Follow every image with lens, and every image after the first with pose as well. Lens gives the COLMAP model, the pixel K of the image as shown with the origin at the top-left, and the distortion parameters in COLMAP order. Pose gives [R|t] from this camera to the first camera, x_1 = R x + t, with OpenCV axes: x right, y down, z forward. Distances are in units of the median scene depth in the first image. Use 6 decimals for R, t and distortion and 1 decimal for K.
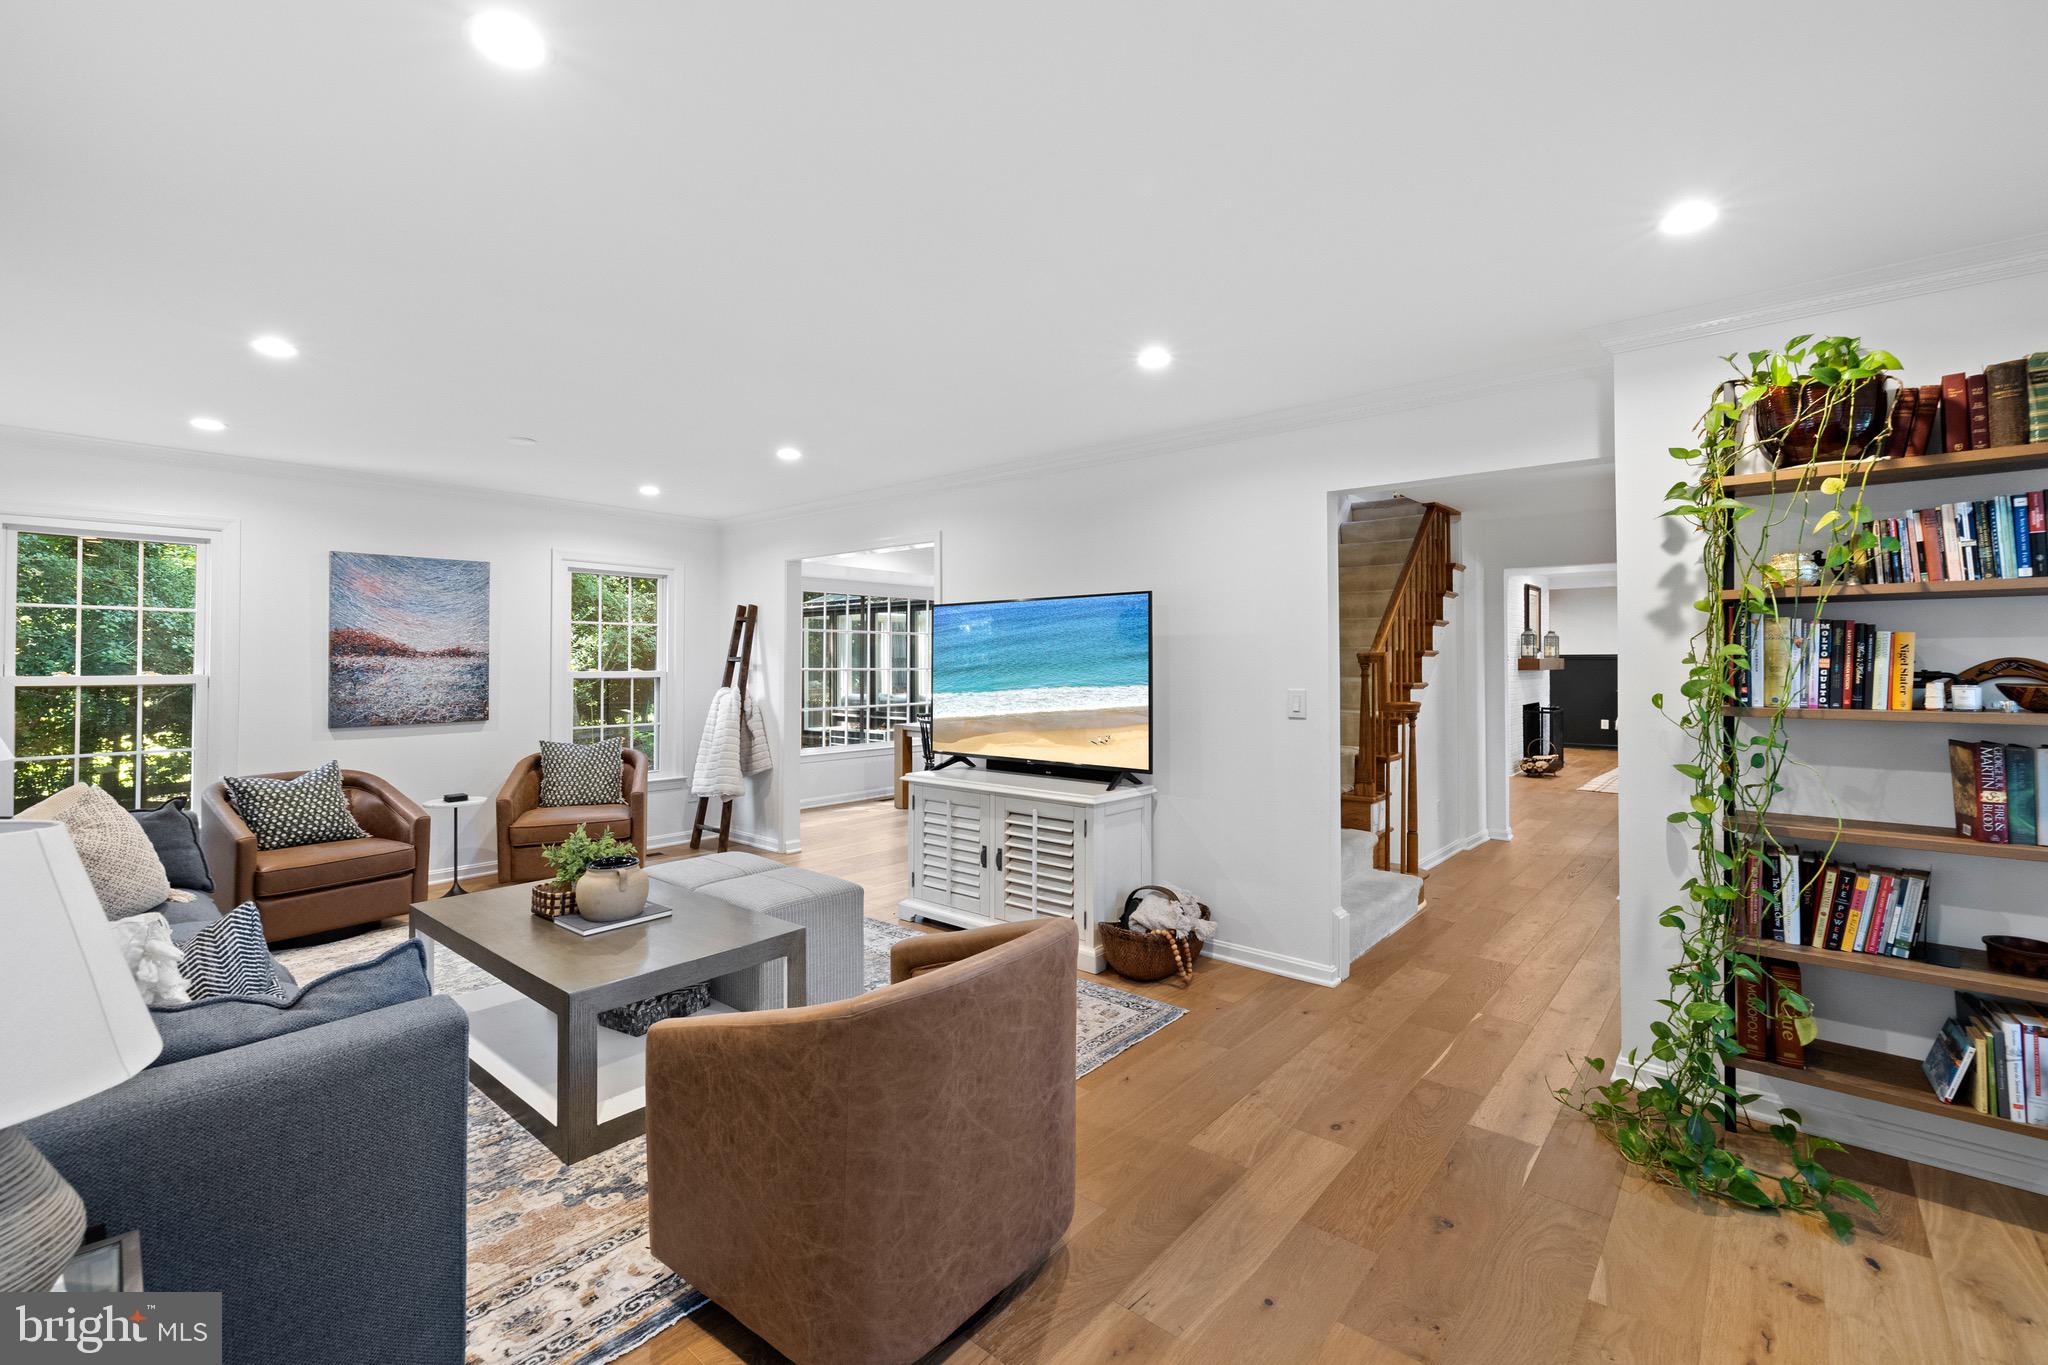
lens RADIAL K [[882.7, 0, 1034.2], [0, 882.7, 671.9], [0, 0, 1]] dist [0.001572, 0.000056]
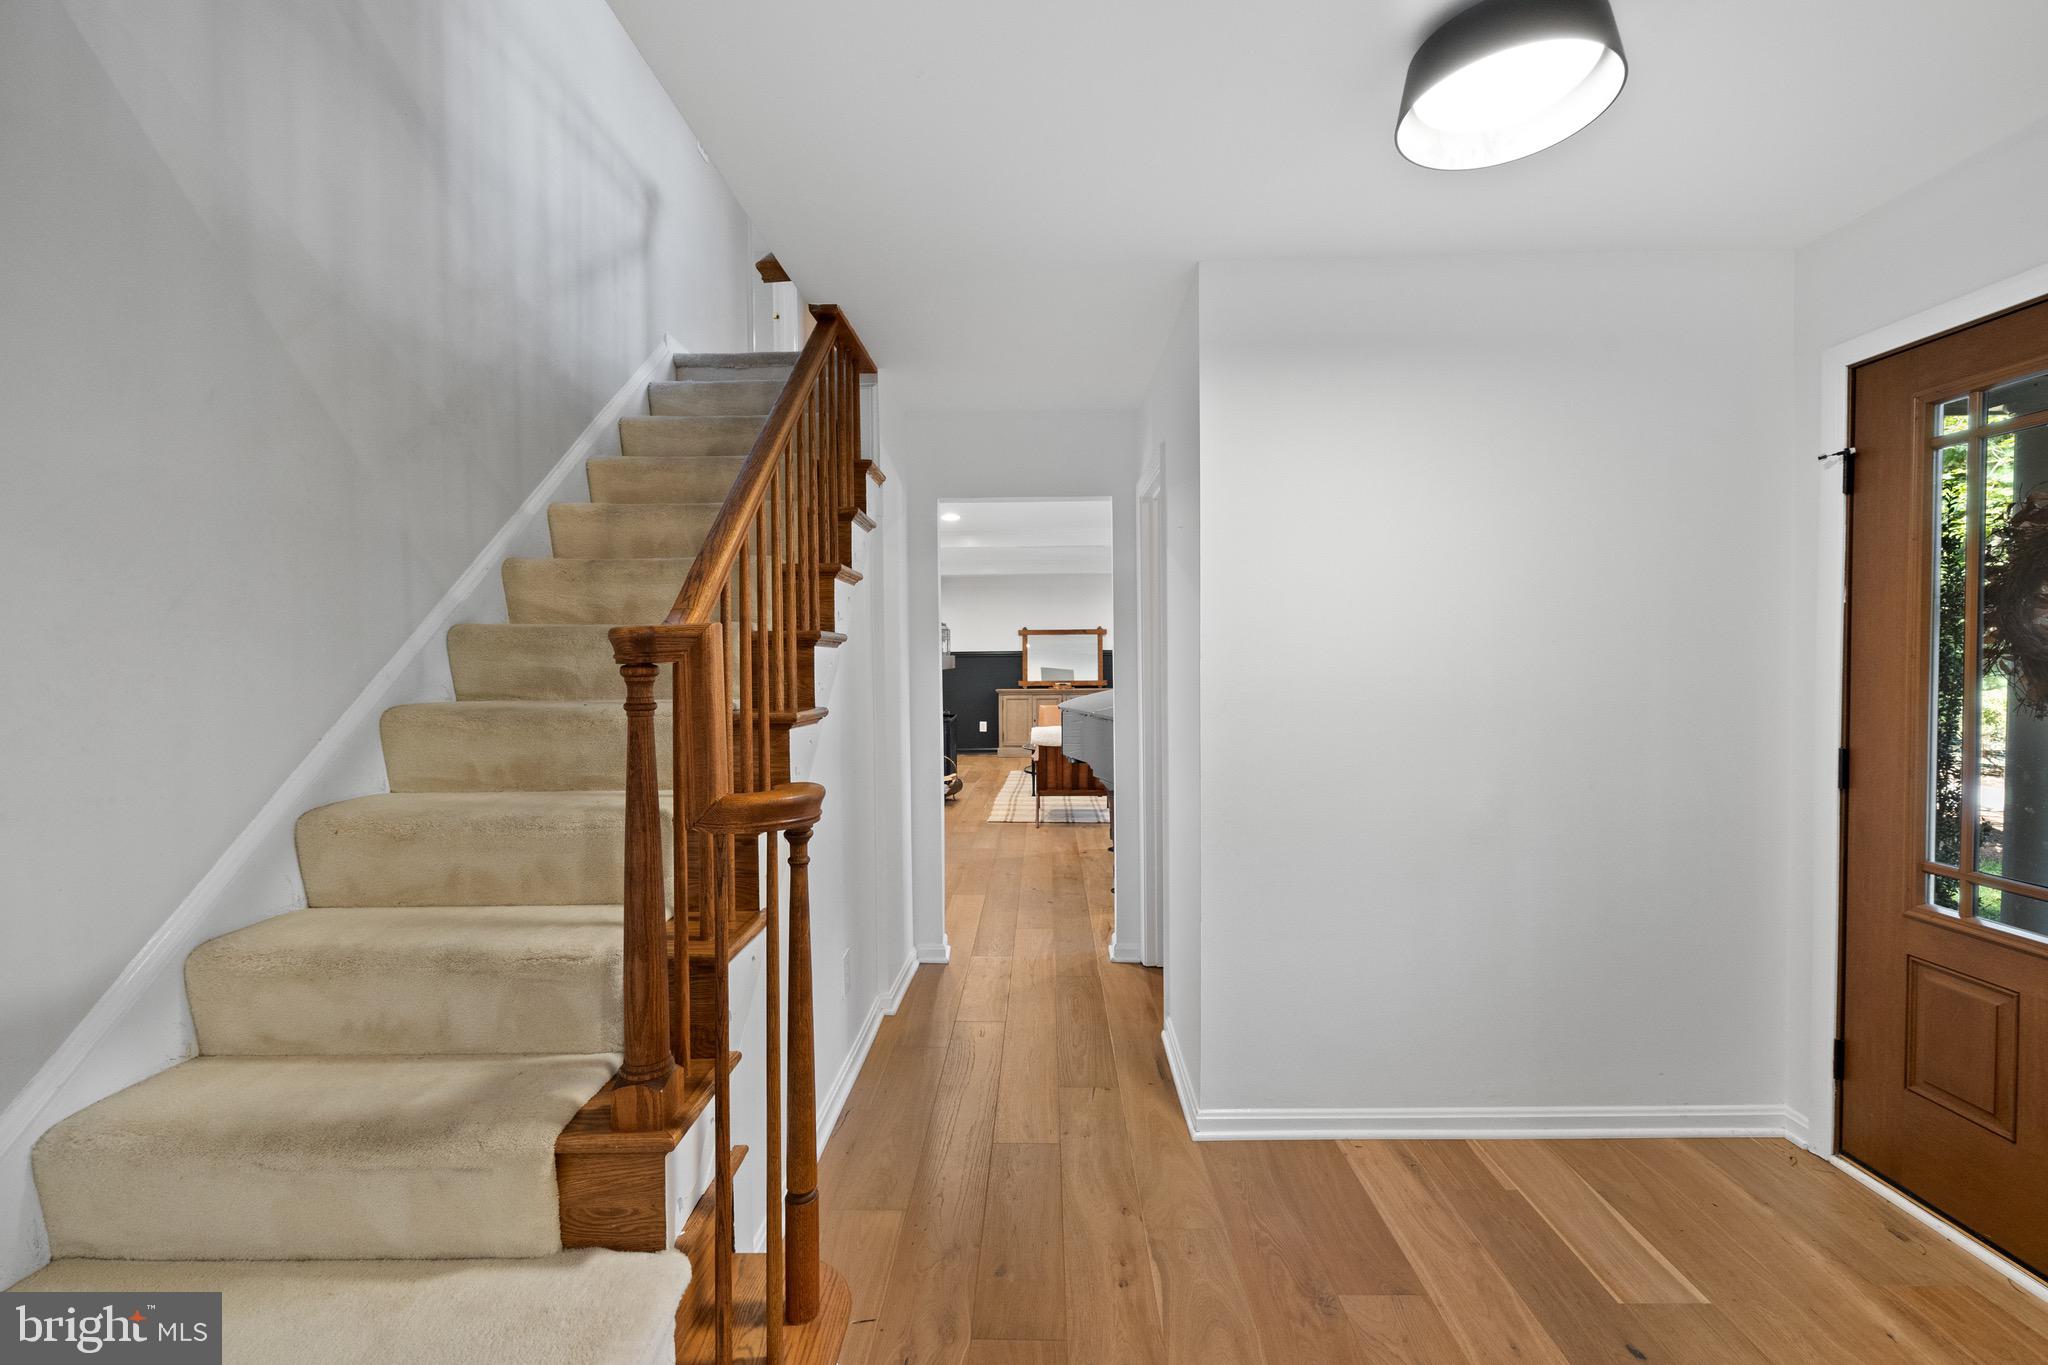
lens RADIAL K [[882.7, 0, 1033.6], [0, 882.7, 676.2], [0, 0, 1]] dist [0.001572, 0.000056]
pose [[0.777541, -0.009833, 0.628755, 0.242659], [0.005199, 0.999944, 0.009209, -0.005959], [-0.628811, -0.003892, 0.777549, 0.575190]]
